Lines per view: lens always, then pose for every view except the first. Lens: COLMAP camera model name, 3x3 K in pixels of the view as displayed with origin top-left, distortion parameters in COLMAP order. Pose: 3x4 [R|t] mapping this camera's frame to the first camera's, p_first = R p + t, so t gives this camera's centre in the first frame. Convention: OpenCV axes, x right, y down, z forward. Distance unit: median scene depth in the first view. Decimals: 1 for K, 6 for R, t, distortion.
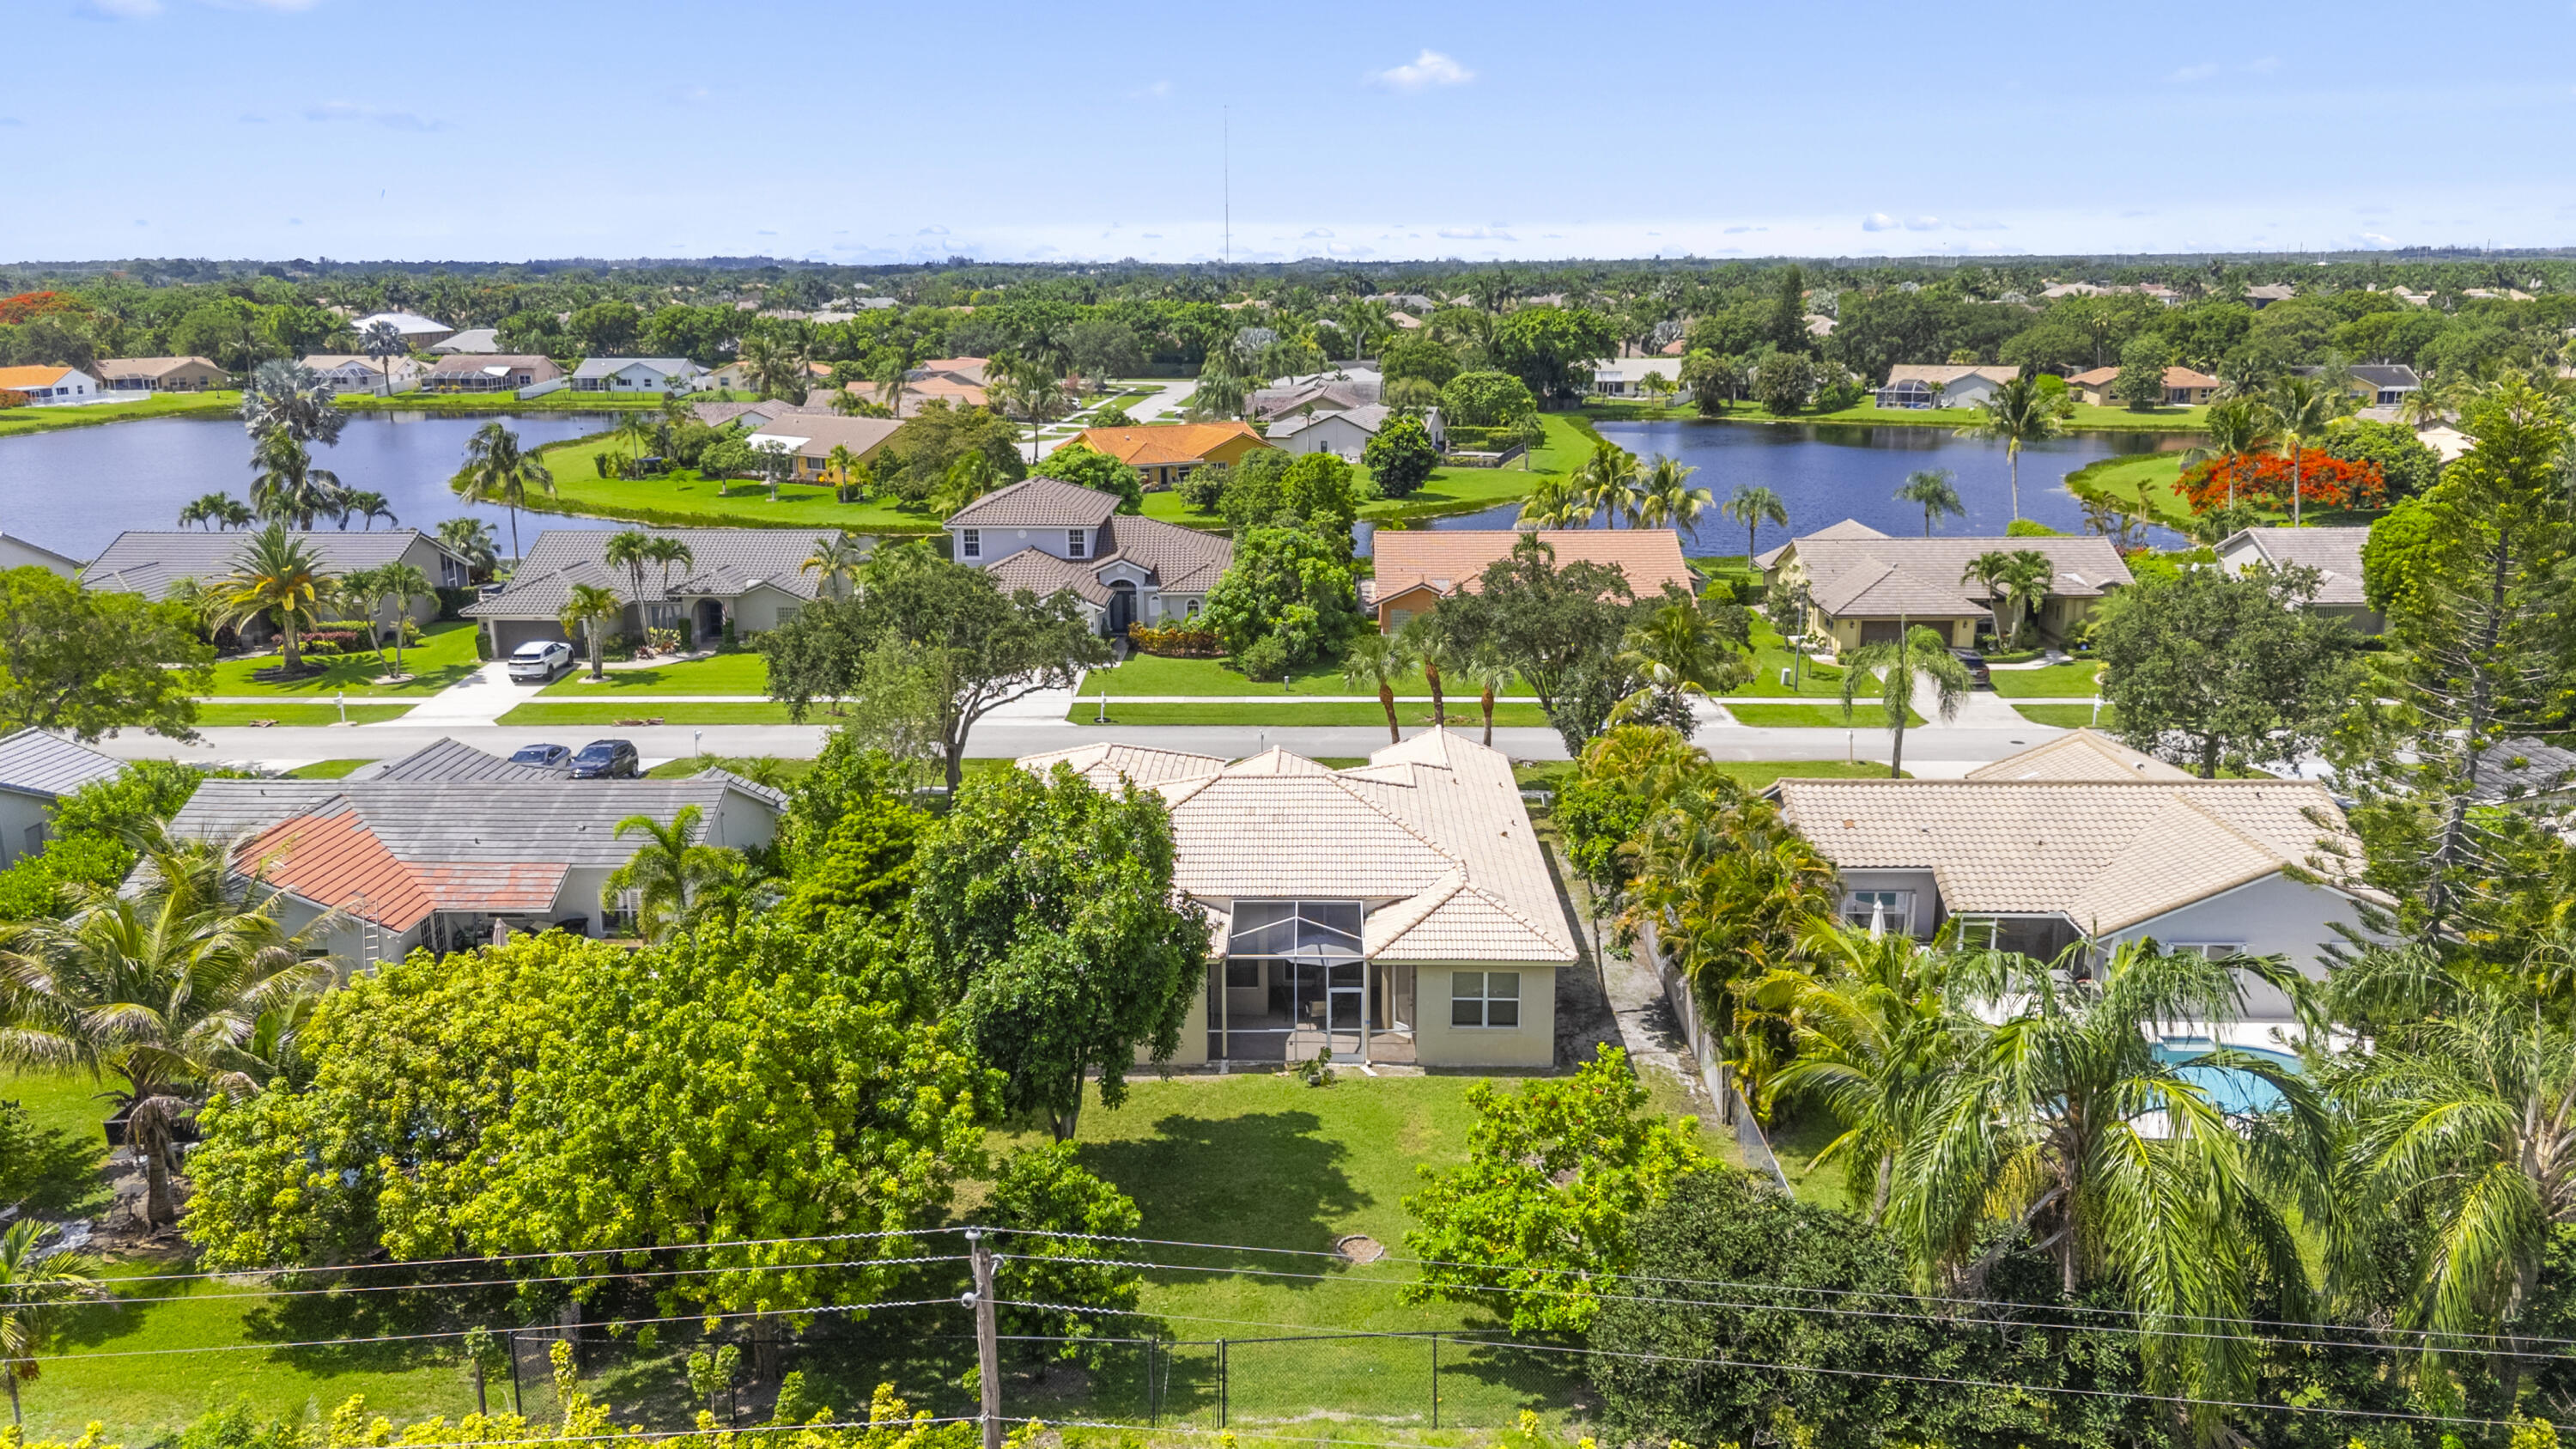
lens RADIAL K [[1905.3, 0, 1296.3], [0, 1905.3, 717.3], [0, 0, 1]] dist [0.049966, -0.005957]
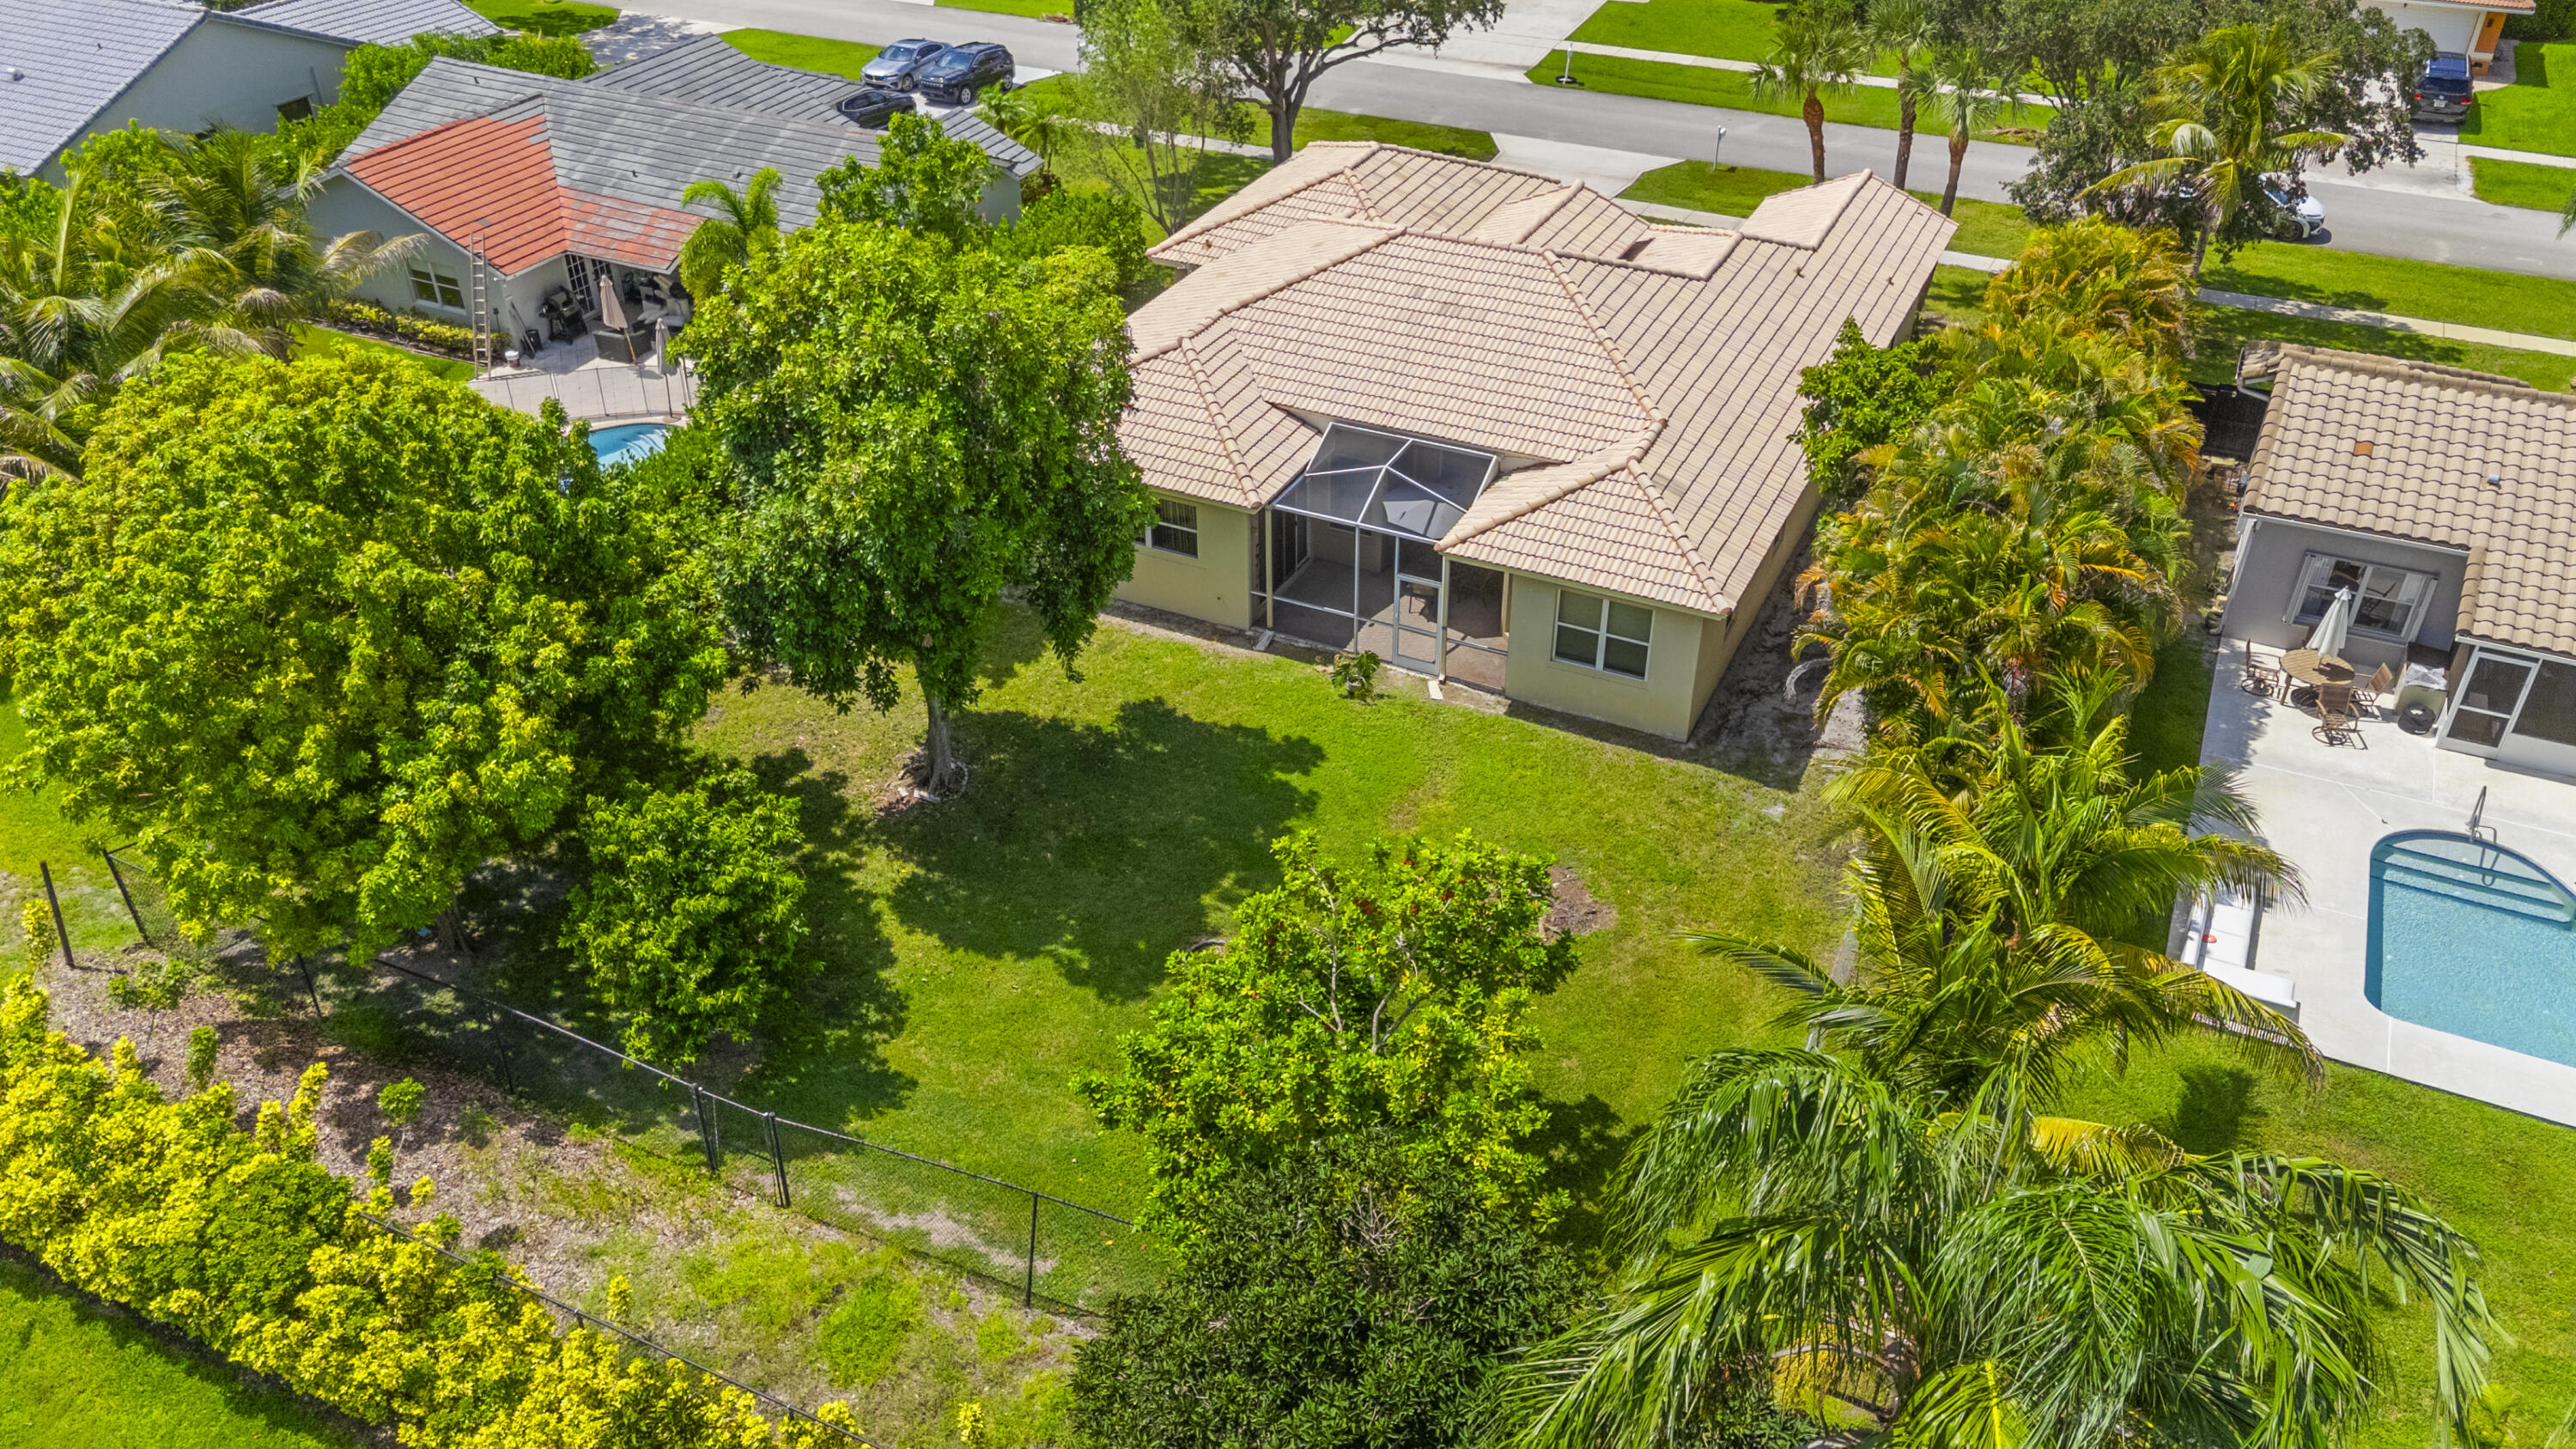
lens RADIAL K [[1905.3, 0, 1296.3], [0, 1905.3, 717.3], [0, 0, 1]] dist [0.049966, -0.005957]
pose [[0.908674, 0.235715, -0.344601, 0.243249], [-0.097481, 0.922348, 0.373861, -0.075075], [0.405967, -0.306126, 0.861091, 0.334945]]
